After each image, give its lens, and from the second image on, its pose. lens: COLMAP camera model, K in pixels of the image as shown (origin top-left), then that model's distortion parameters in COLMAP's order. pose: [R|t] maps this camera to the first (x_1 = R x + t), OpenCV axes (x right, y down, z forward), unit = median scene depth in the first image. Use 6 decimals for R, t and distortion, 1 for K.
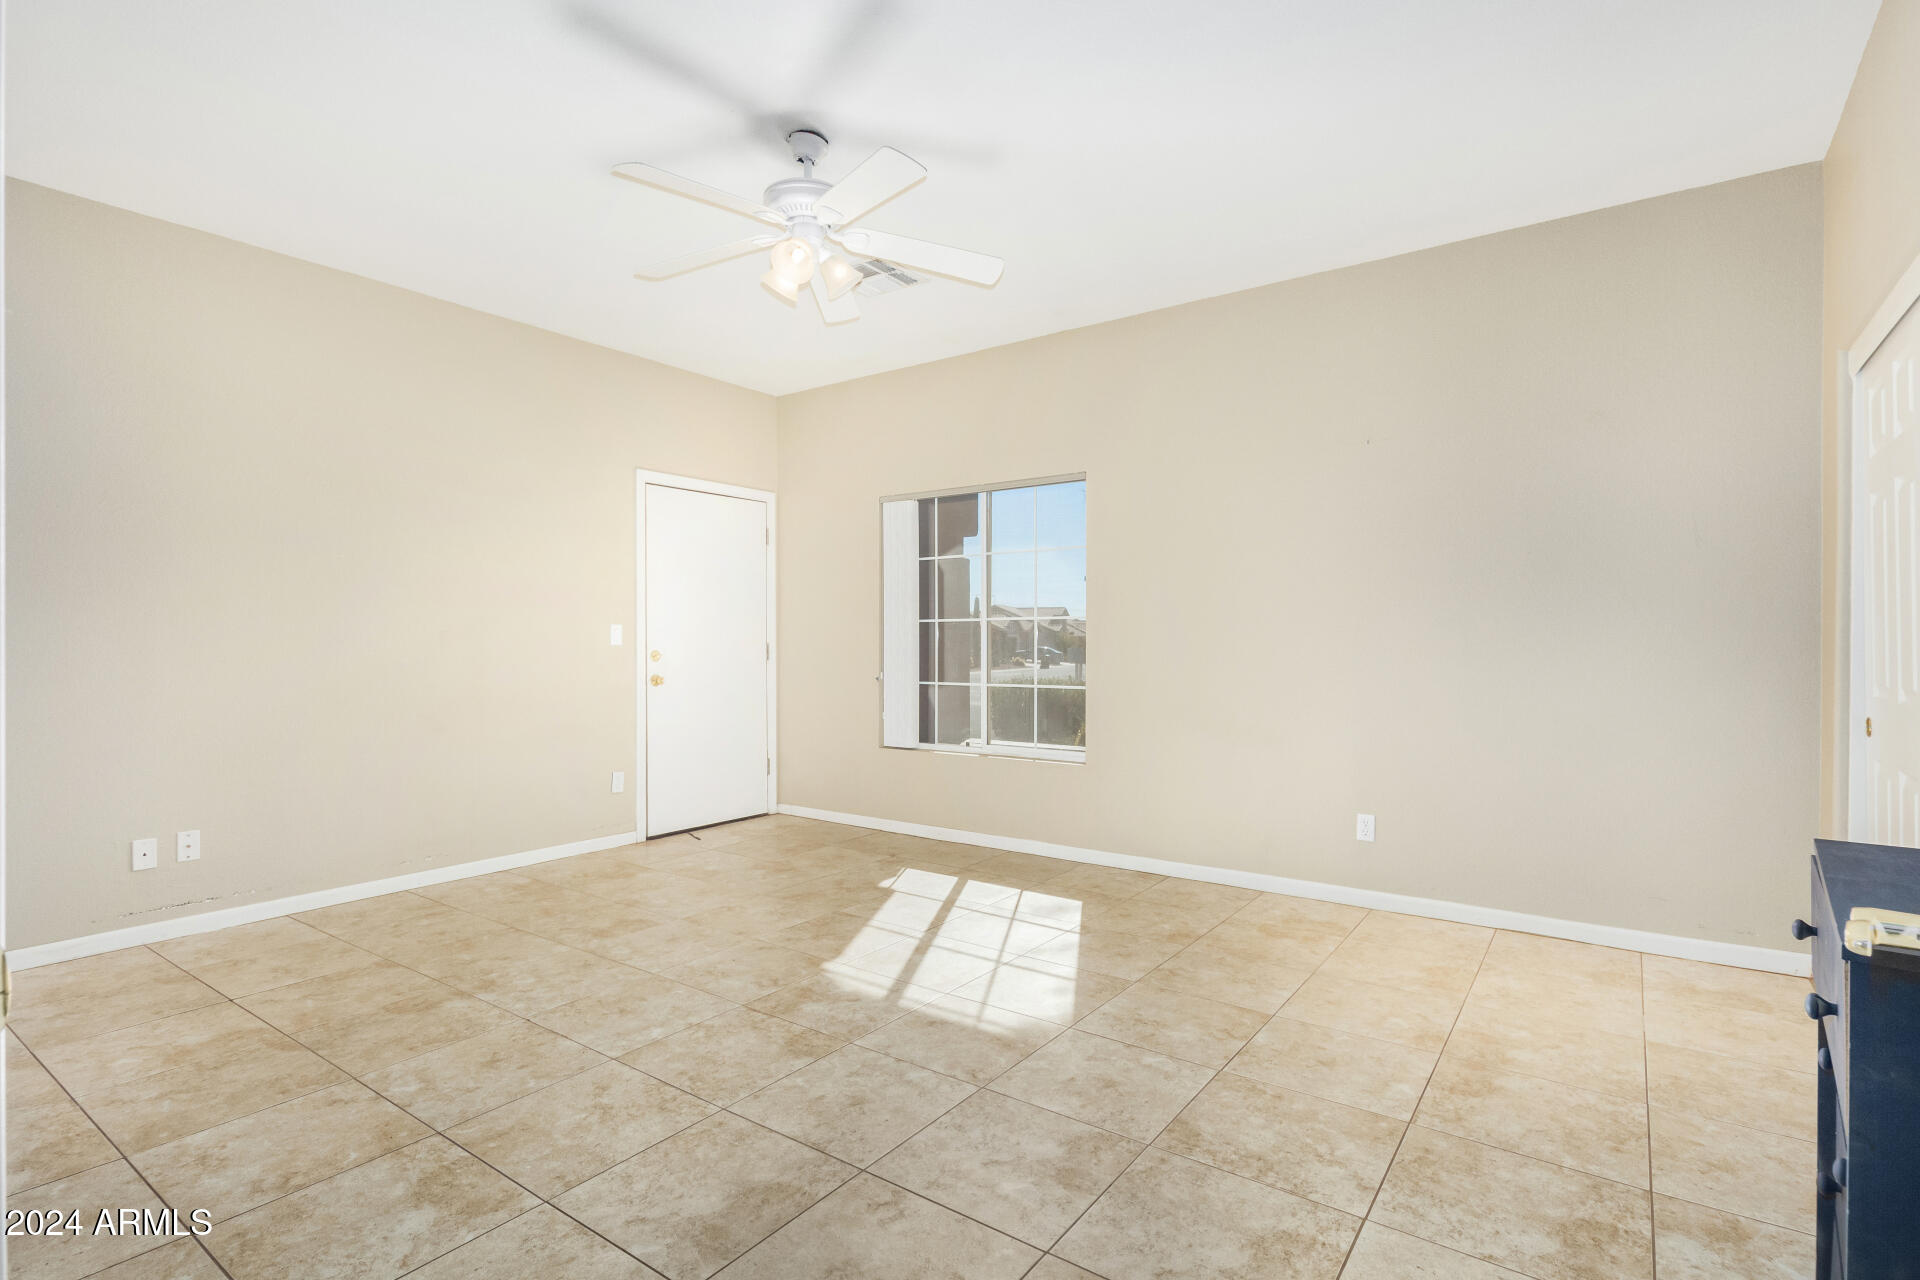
lens RADIAL K [[935.1, 0, 958.7], [0, 935.1, 648.3], [0, 0, 1]] dist [0.005148, 0.000677]
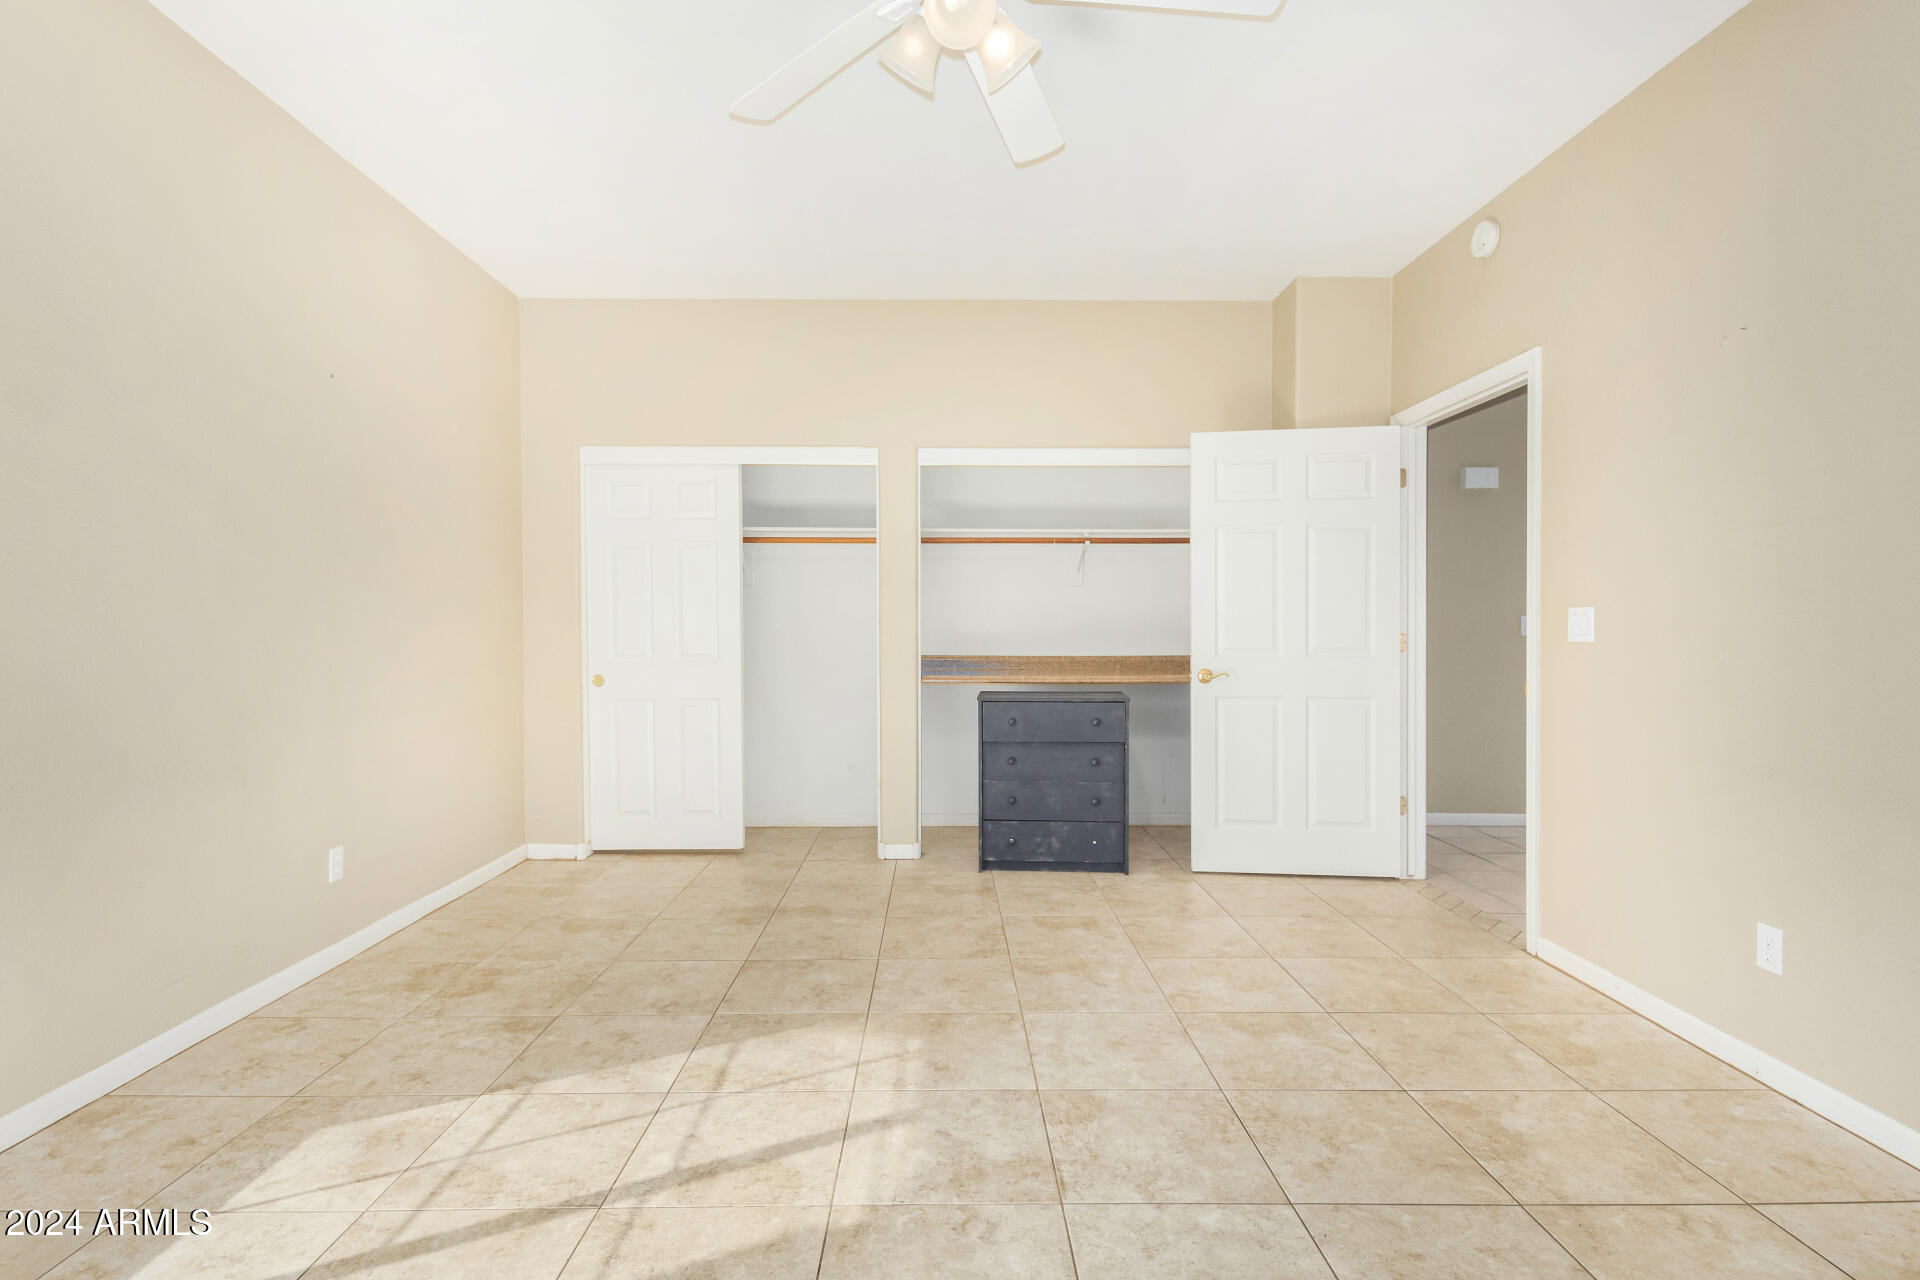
lens RADIAL K [[935.1, 0, 958.7], [0, 935.1, 648.3], [0, 0, 1]] dist [0.005148, 0.000677]
pose [[-0.606234, -0.018314, 0.795076, -0.752938], [0.007154, 0.999569, 0.028479, -0.012643], [-0.795254, 0.022952, -0.605841, 1.573694]]
